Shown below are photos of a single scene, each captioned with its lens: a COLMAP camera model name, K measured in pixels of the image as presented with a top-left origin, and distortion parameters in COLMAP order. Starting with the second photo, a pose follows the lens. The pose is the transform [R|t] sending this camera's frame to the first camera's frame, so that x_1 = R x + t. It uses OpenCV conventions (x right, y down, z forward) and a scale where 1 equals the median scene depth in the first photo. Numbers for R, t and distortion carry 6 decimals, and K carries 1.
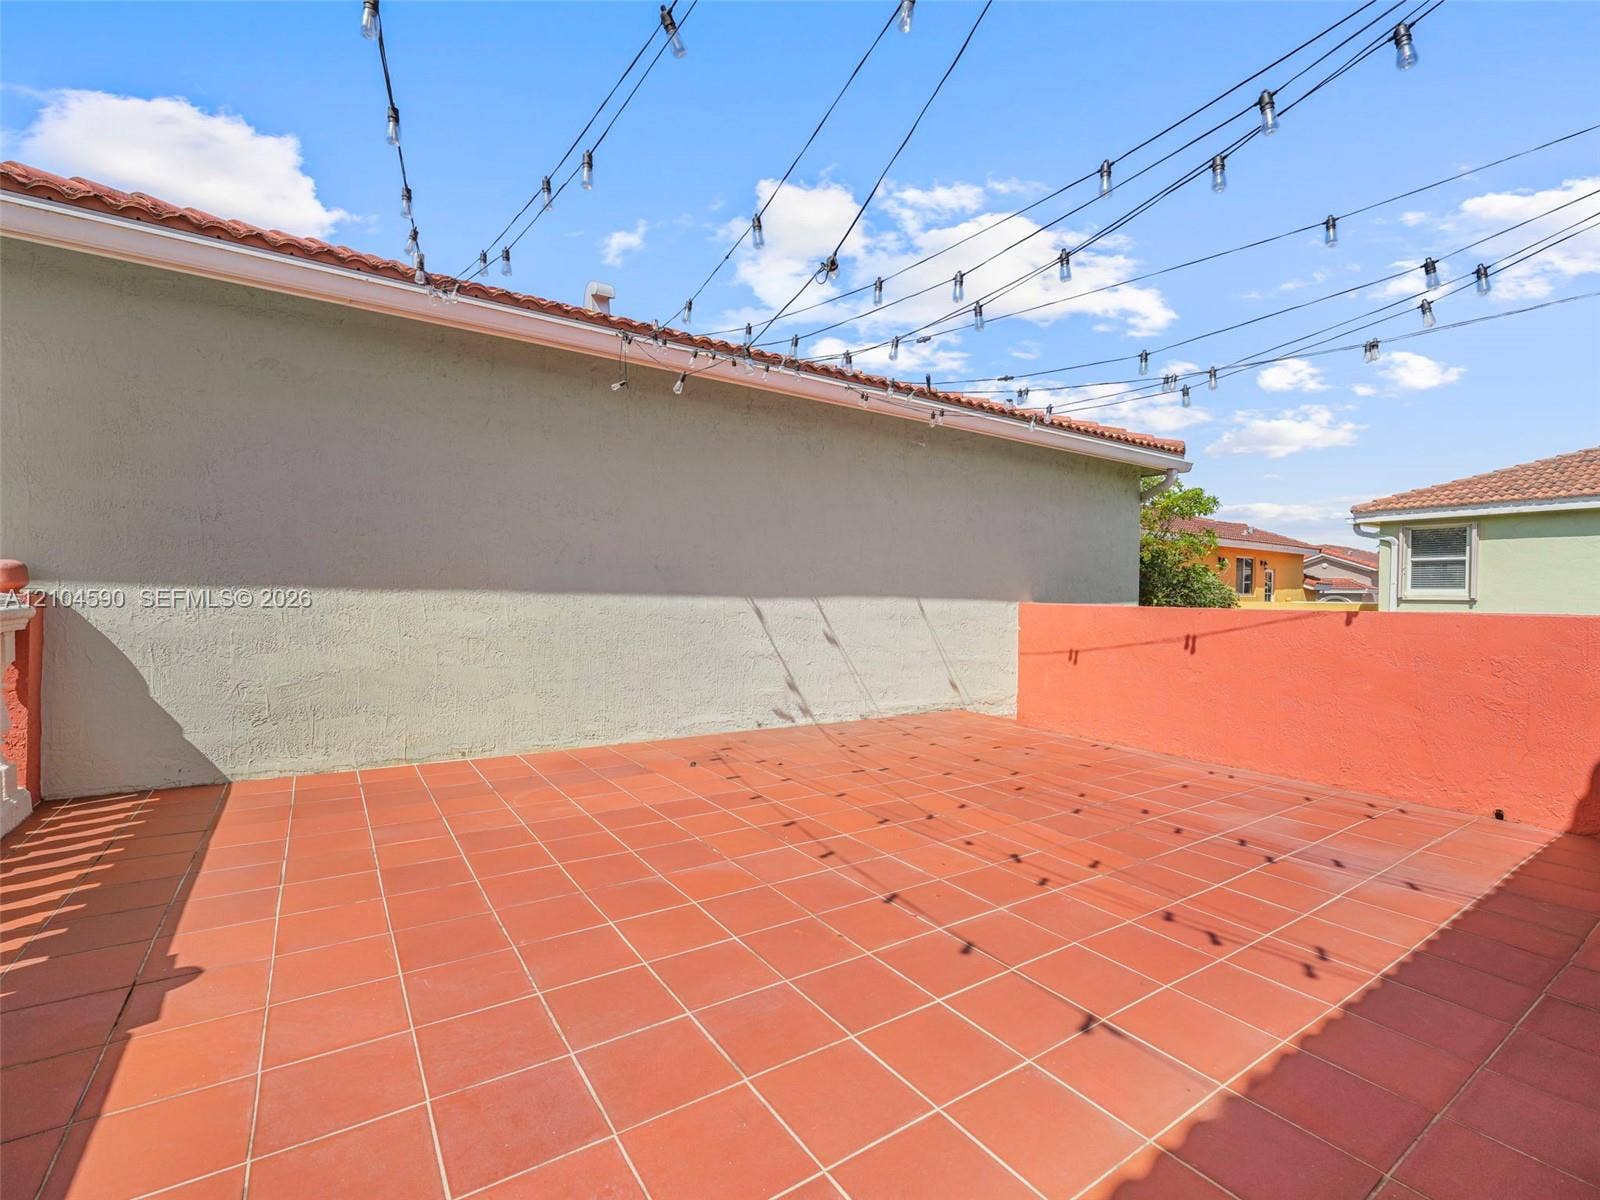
lens RADIAL K [[721.8, 0, 803.3], [0, 721.8, 618.6], [0, 0, 1]] dist [-0.000305, 0.000070]
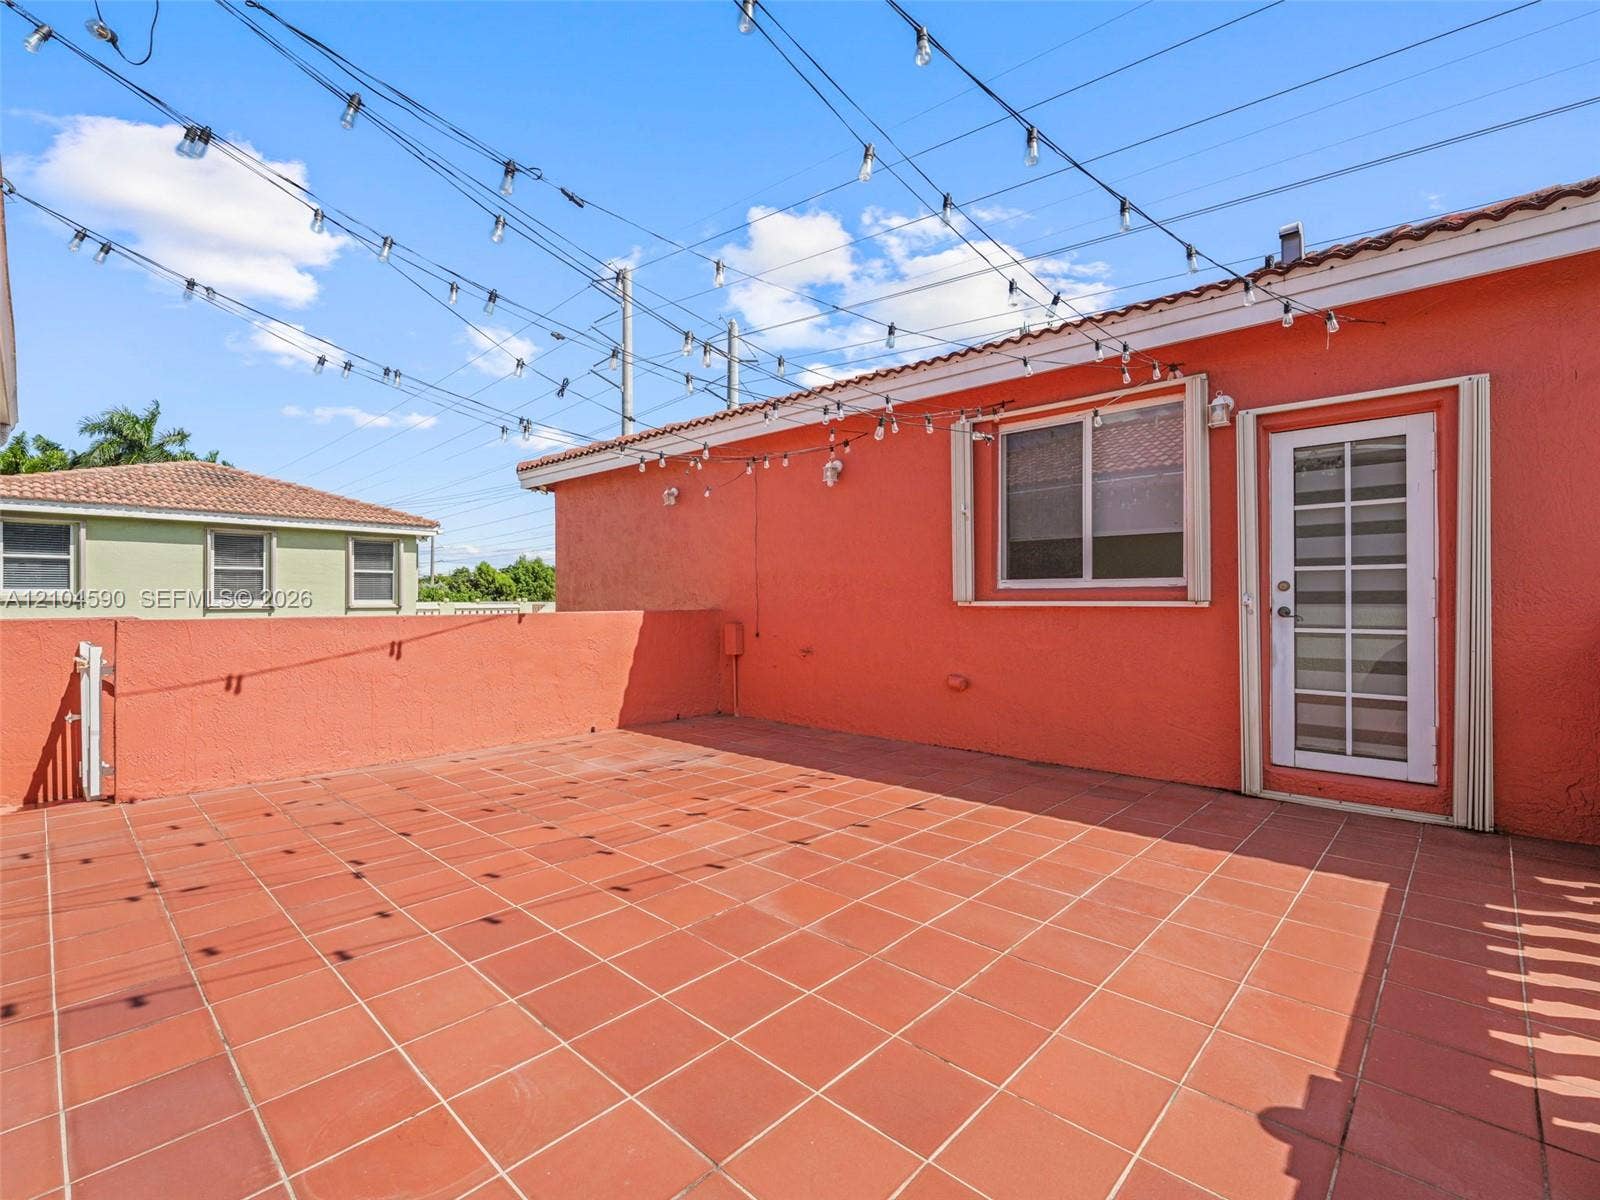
lens RADIAL K [[727.8, 0, 800.0], [0, 727.8, 600.0], [0, 0, 1]] dist [-0.006982, -0.000036]
pose [[-0.222191, -0.015274, 0.974884, -0.888588], [0.033111, 0.999182, 0.023201, -0.061389], [-0.974441, 0.037434, -0.221503, 0.985098]]
